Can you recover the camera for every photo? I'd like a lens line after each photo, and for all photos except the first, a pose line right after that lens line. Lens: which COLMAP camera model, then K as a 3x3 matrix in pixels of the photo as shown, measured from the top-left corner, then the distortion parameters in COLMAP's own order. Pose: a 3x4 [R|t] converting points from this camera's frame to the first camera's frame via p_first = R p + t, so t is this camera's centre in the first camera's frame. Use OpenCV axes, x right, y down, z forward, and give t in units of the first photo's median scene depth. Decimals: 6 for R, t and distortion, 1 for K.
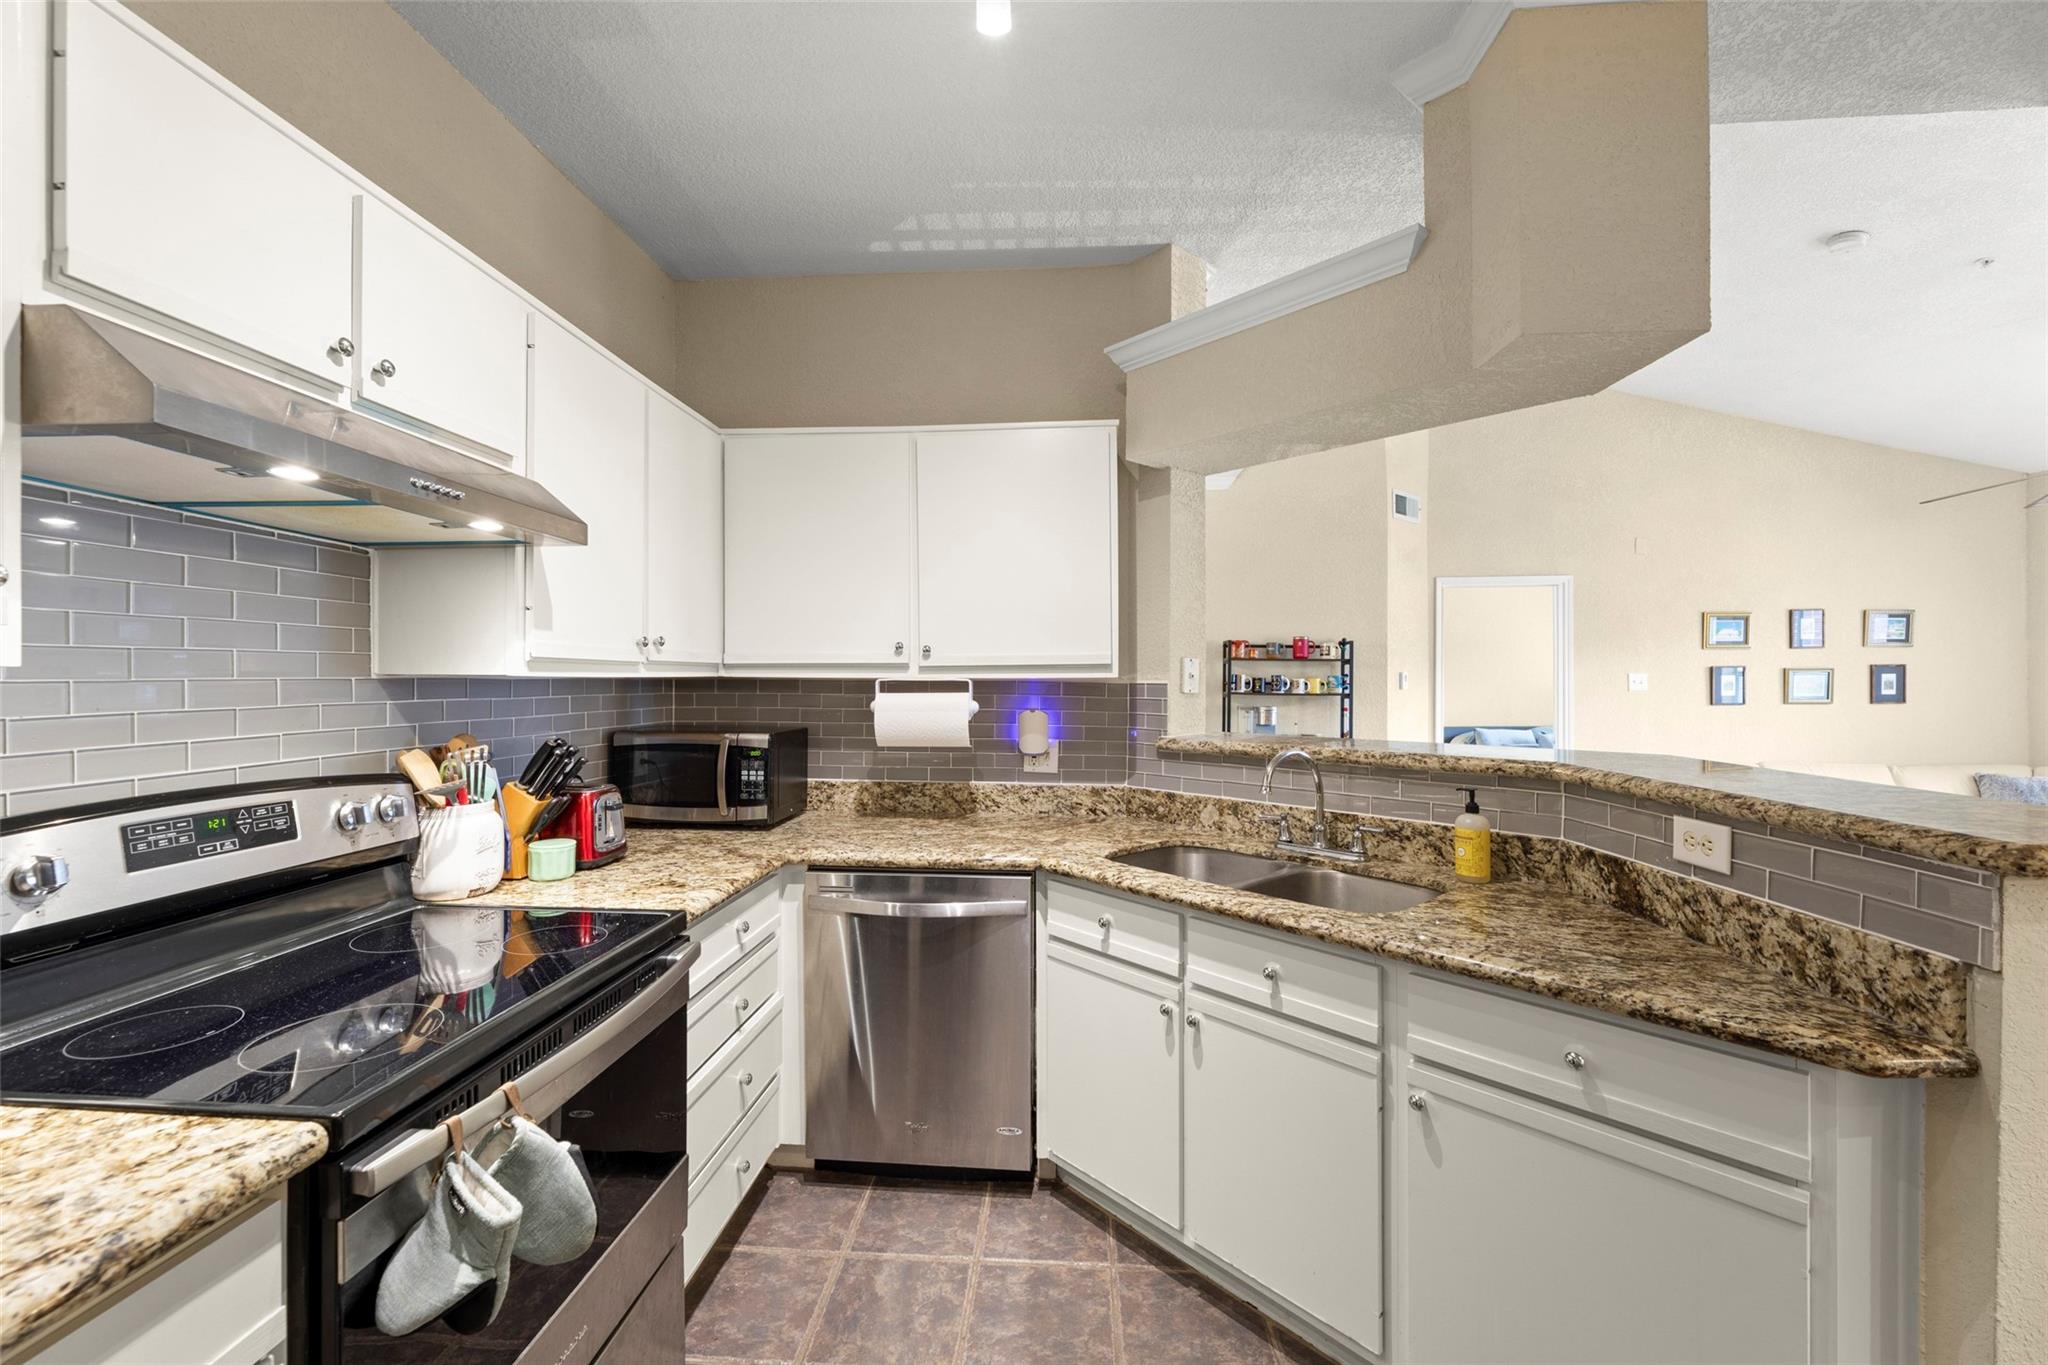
lens RADIAL K [[831.1, 0, 1024.2], [0, 831.1, 681.4], [0, 0, 1]] dist [0.005533, -0.001471]
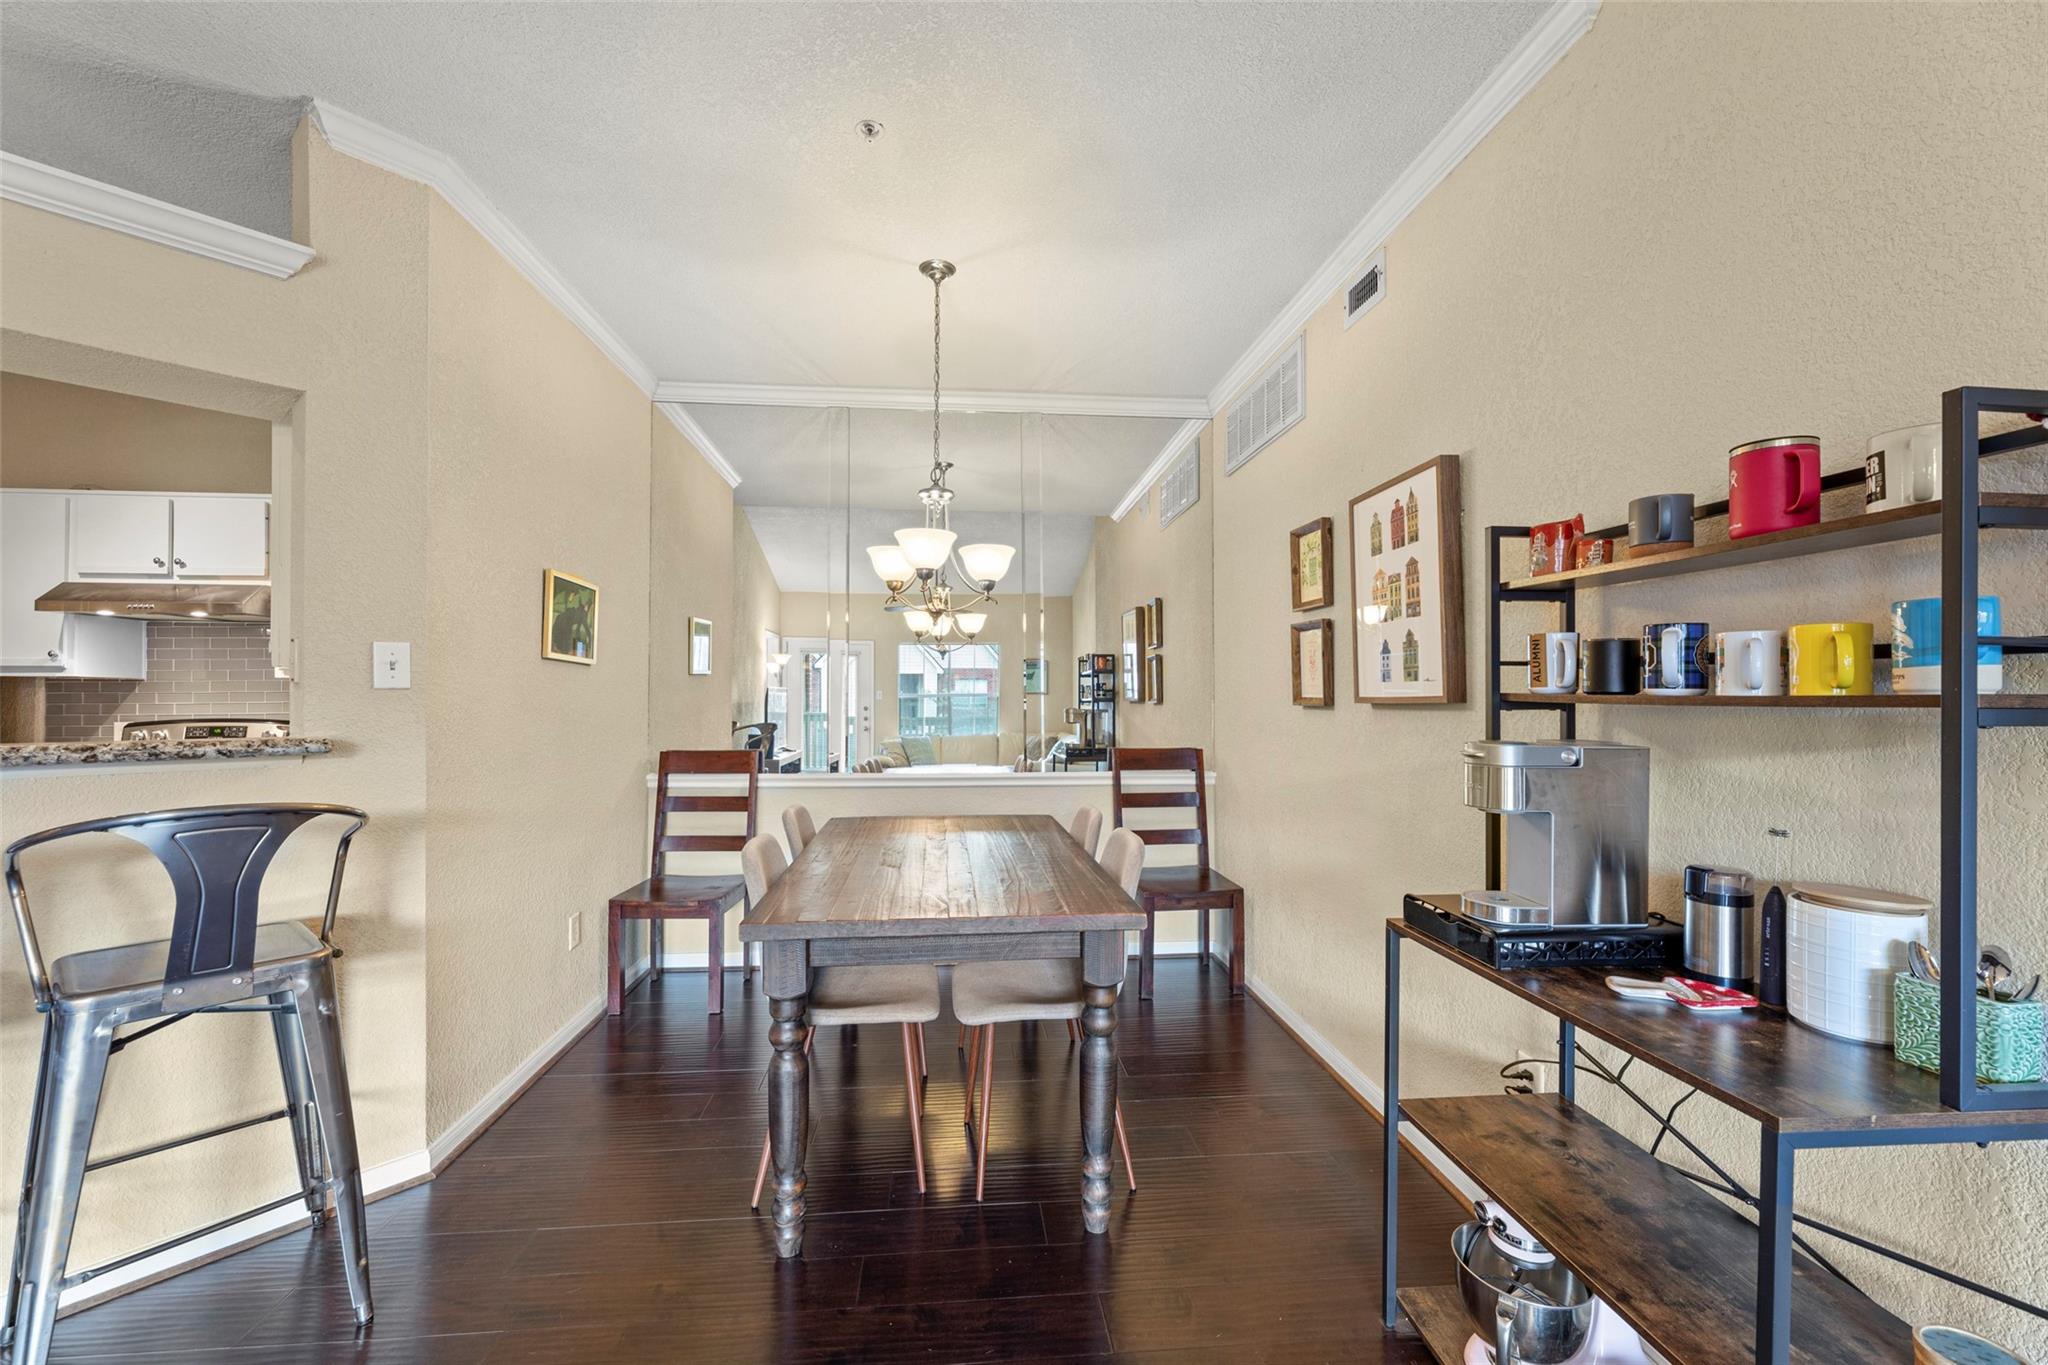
lens RADIAL K [[831.1, 0, 1016.6], [0, 831.1, 688.0], [0, 0, 1]] dist [0.005533, -0.001471]
pose [[0.144178, -0.013806, -0.989455, 1.085790], [0.000500, 0.999904, -0.013879, 0.031189], [0.989552, 0.001506, 0.144171, 1.585686]]
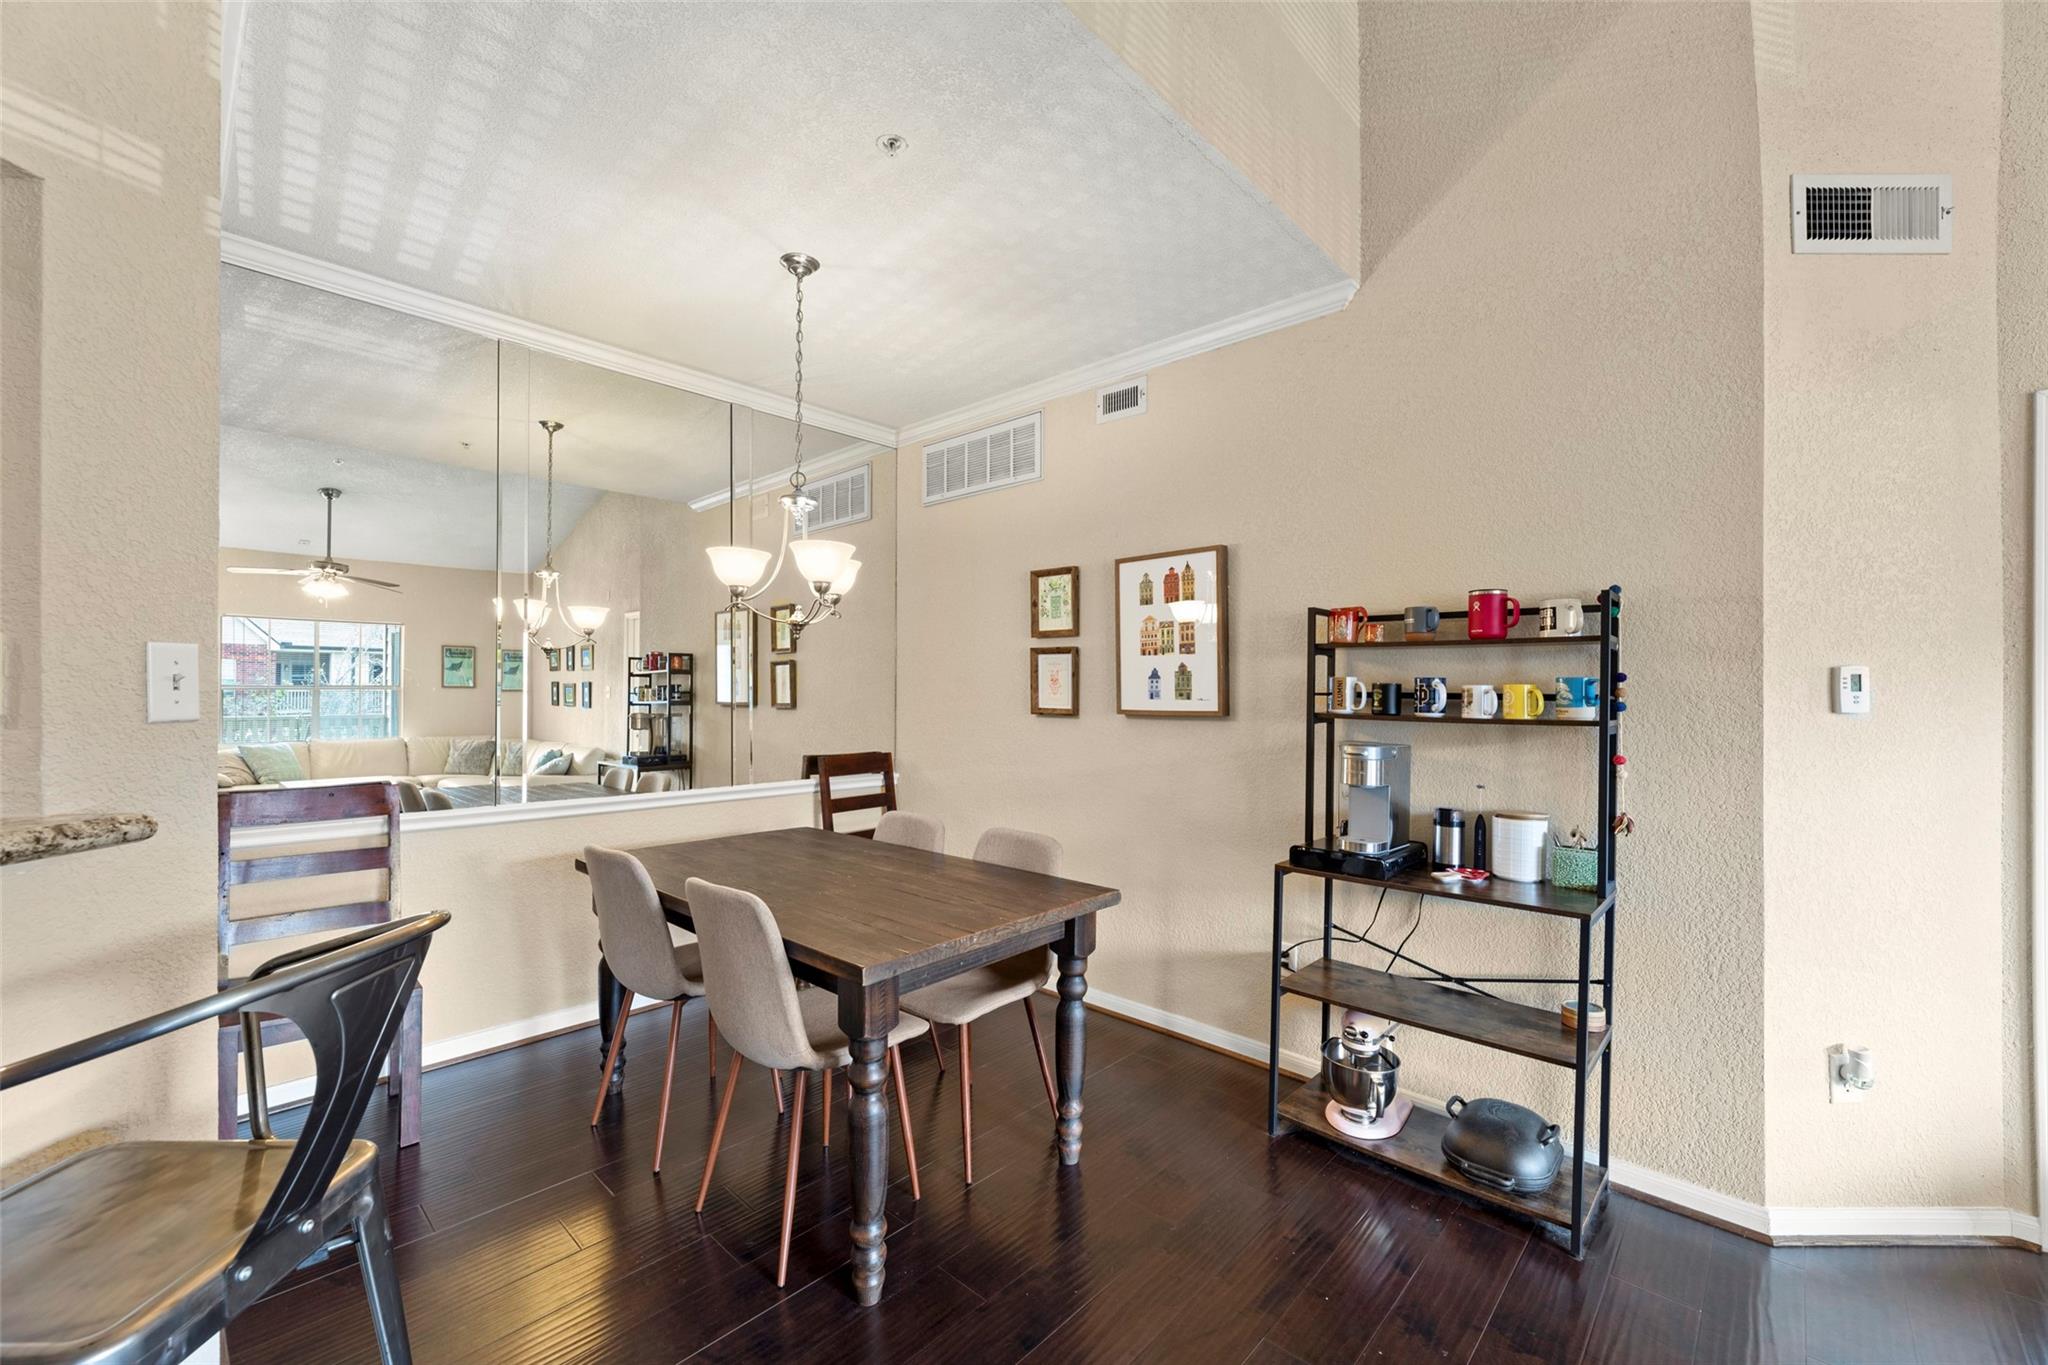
lens RADIAL K [[831.1, 0, 1014.5], [0, 831.1, 688.2], [0, 0, 1]] dist [0.005533, -0.001471]
pose [[0.769018, -0.001428, -0.639226, 0.872931], [-0.001641, 0.999990, -0.004208, 0.001197], [0.639225, 0.004286, 0.769008, 1.029043]]
